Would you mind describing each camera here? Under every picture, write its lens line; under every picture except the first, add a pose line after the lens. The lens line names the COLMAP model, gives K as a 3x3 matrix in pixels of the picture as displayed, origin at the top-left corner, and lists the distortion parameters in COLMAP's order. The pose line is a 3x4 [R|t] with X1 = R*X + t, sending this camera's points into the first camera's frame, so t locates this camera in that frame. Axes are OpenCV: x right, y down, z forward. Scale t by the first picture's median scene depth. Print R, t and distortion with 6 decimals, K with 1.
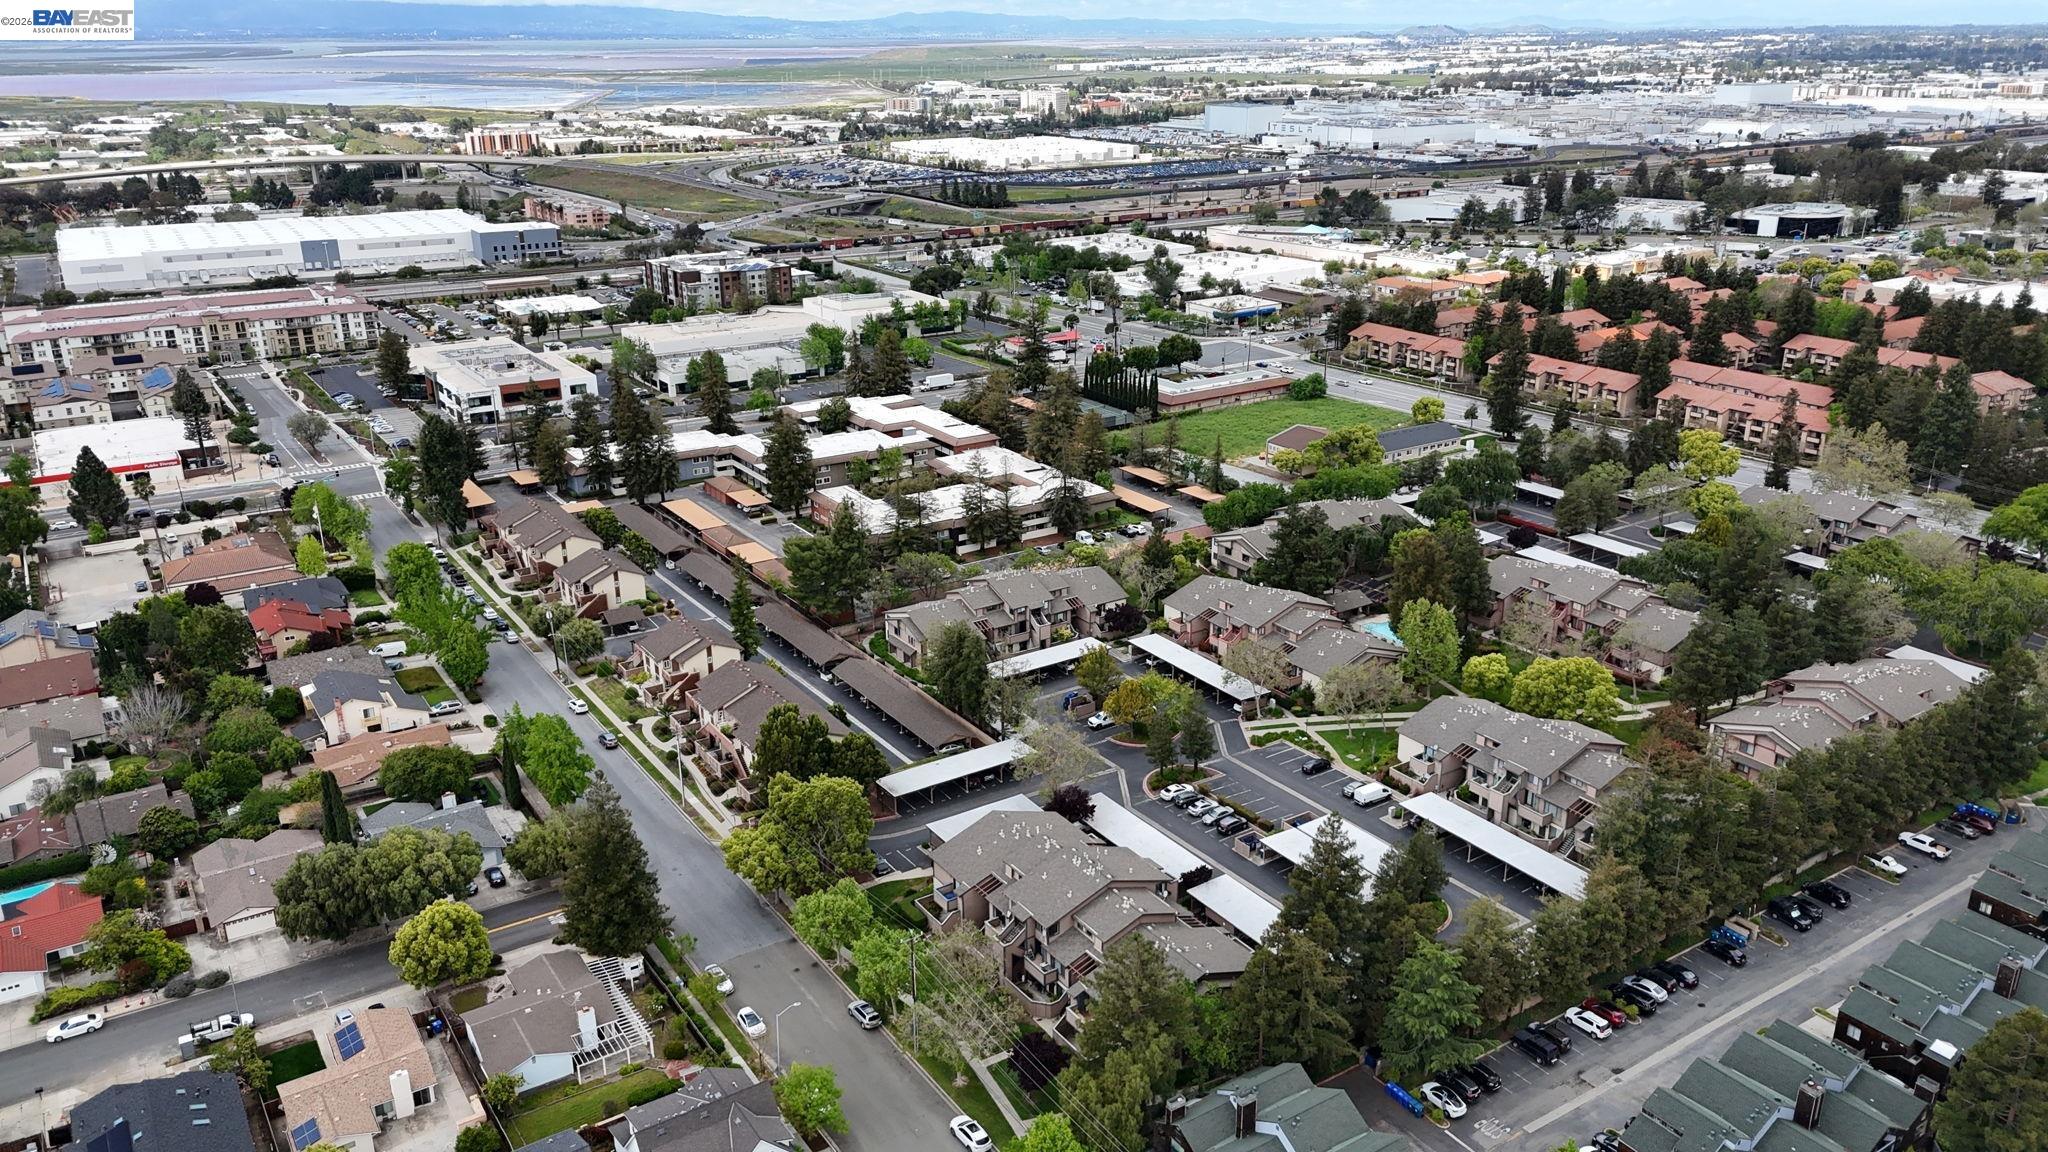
lens RADIAL K [[1523.7, 0, 1024.0], [0, 1523.7, 576.0], [0, 0, 1]] dist [0.090029, -0.109349]
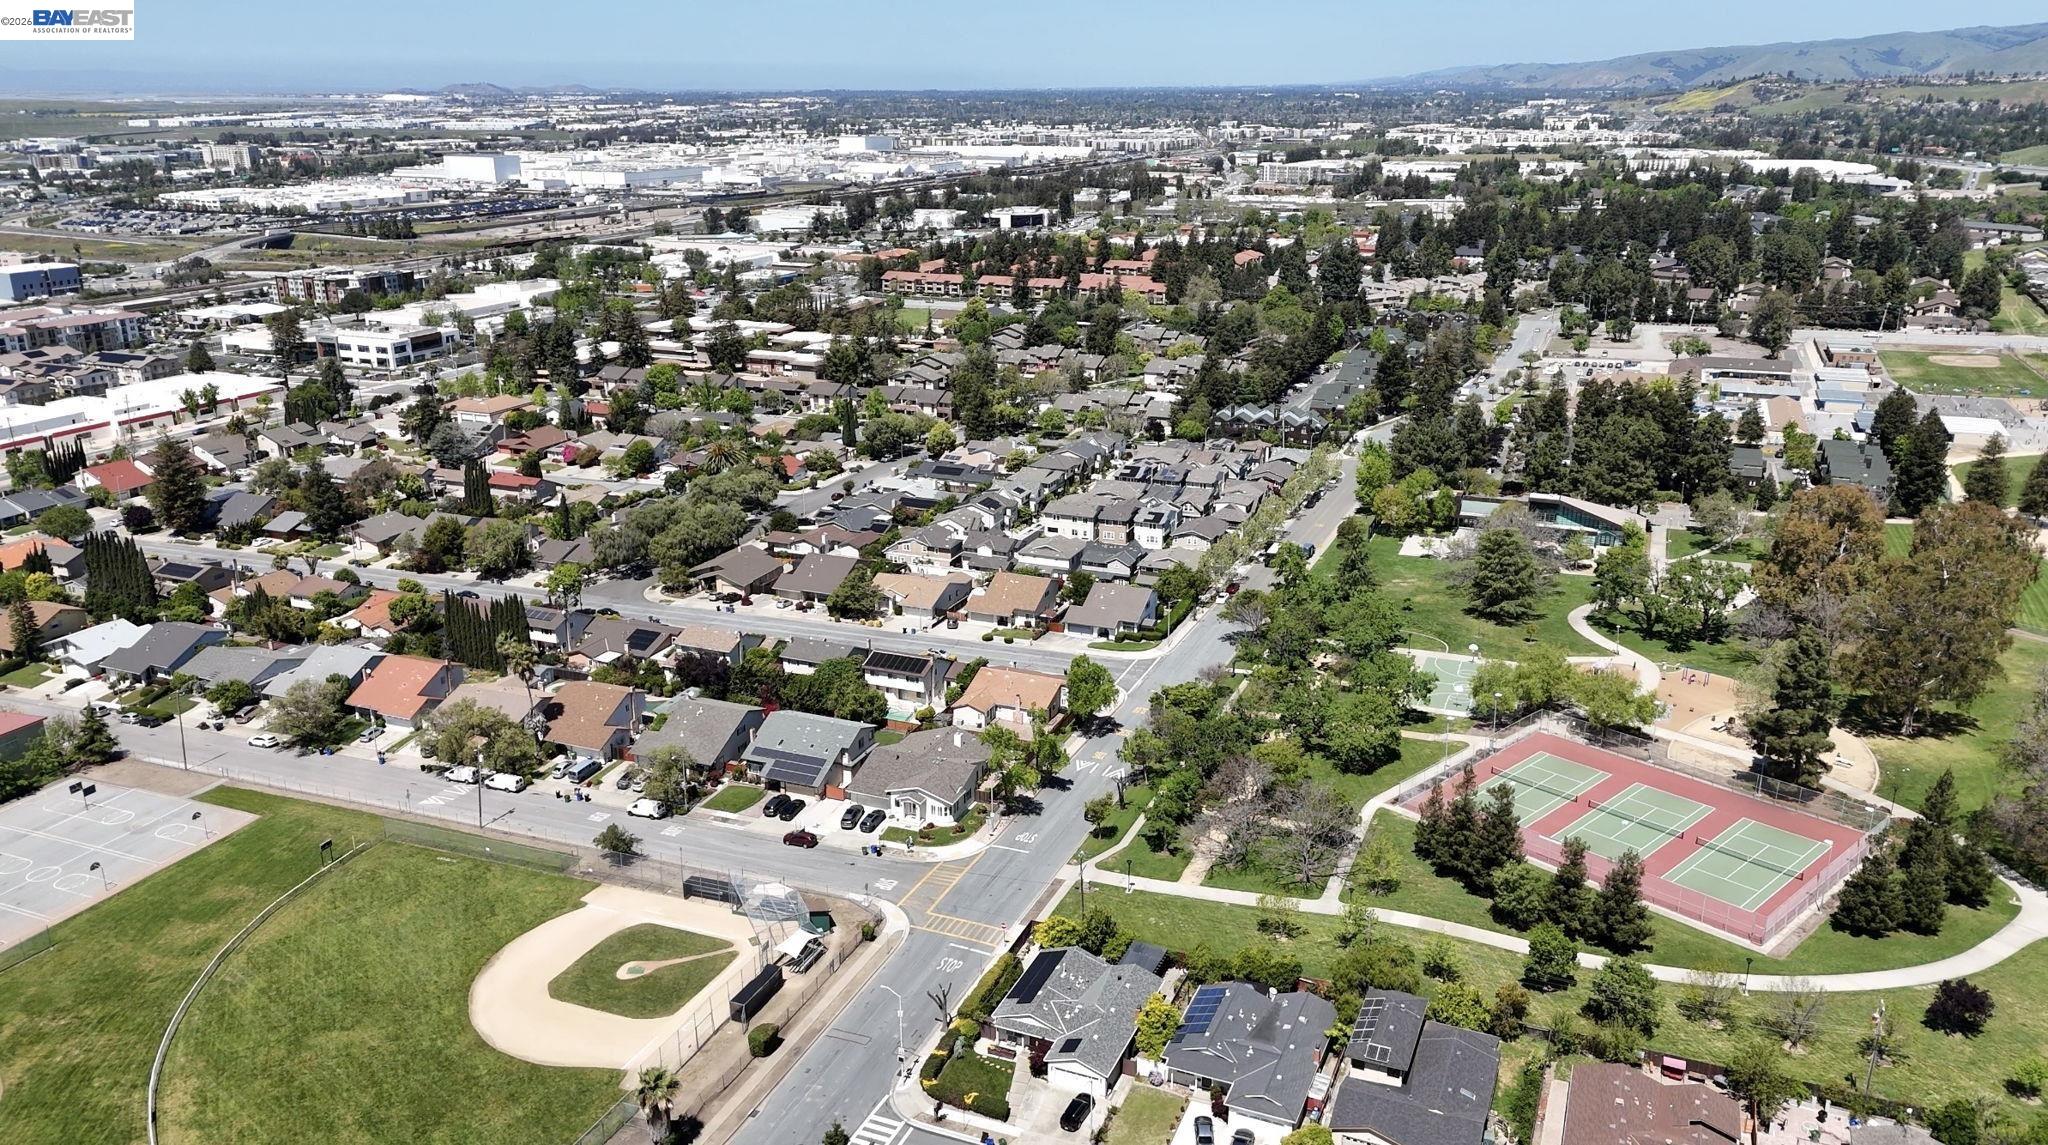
lens RADIAL K [[1566.7, 0, 1027.0], [0, 1566.7, 569.1], [0, 0, 1]] dist [0.075991, -0.088255]
pose [[0.825694, -0.161597, 0.540477, -0.501021], [0.185654, 0.982563, 0.010150, 0.130111], [-0.532692, 0.091961, 0.841298, -0.386428]]
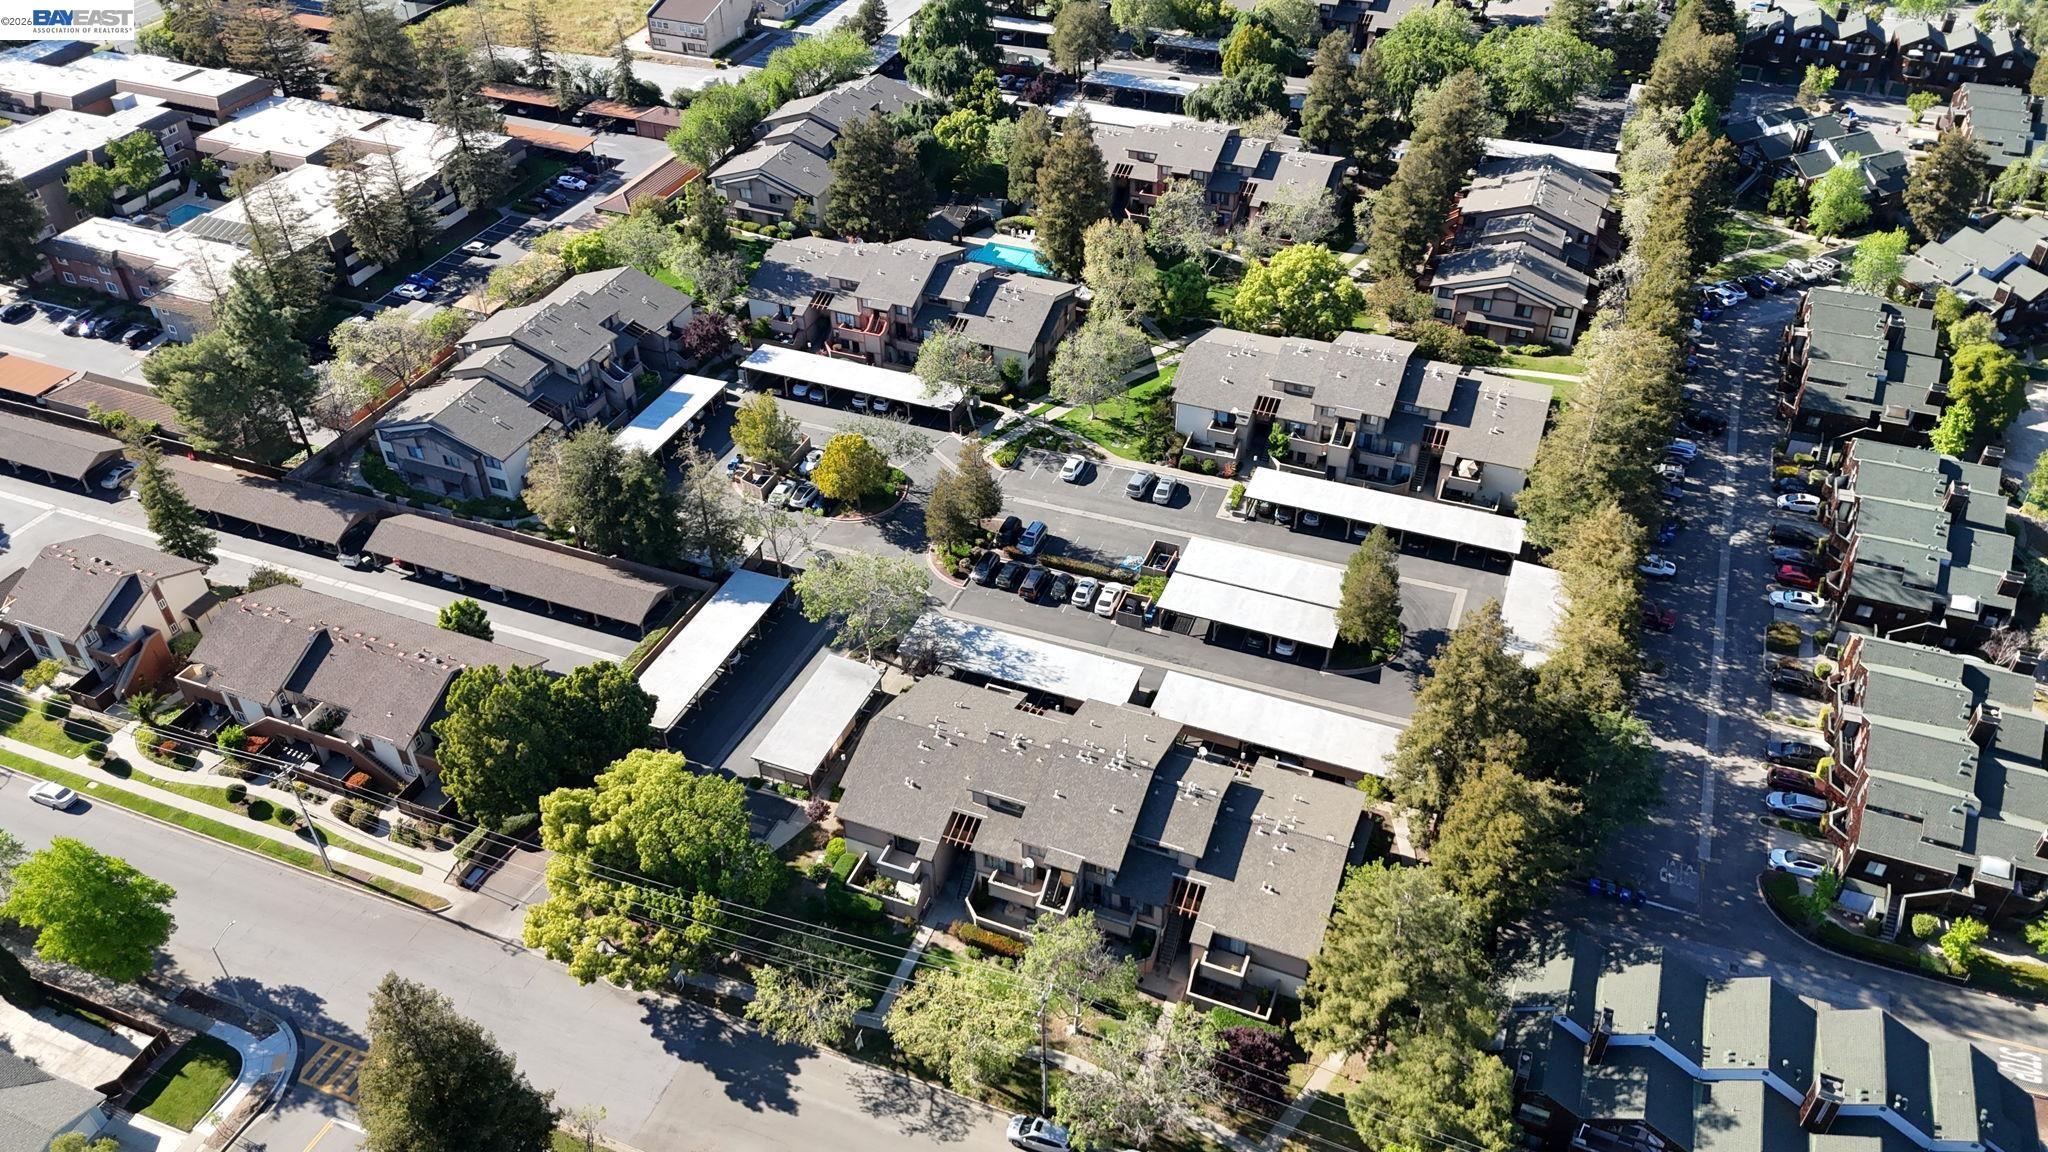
lens RADIAL K [[1519.3, 0, 1024.0], [0, 1519.3, 576.0], [0, 0, 1]] dist [0.121876, -0.227750]
pose [[0.822022, -0.354108, 0.445968, -0.079540], [0.198324, 0.912141, 0.358702, -0.044079], [-0.533805, -0.206414, 0.820028, 0.129224]]
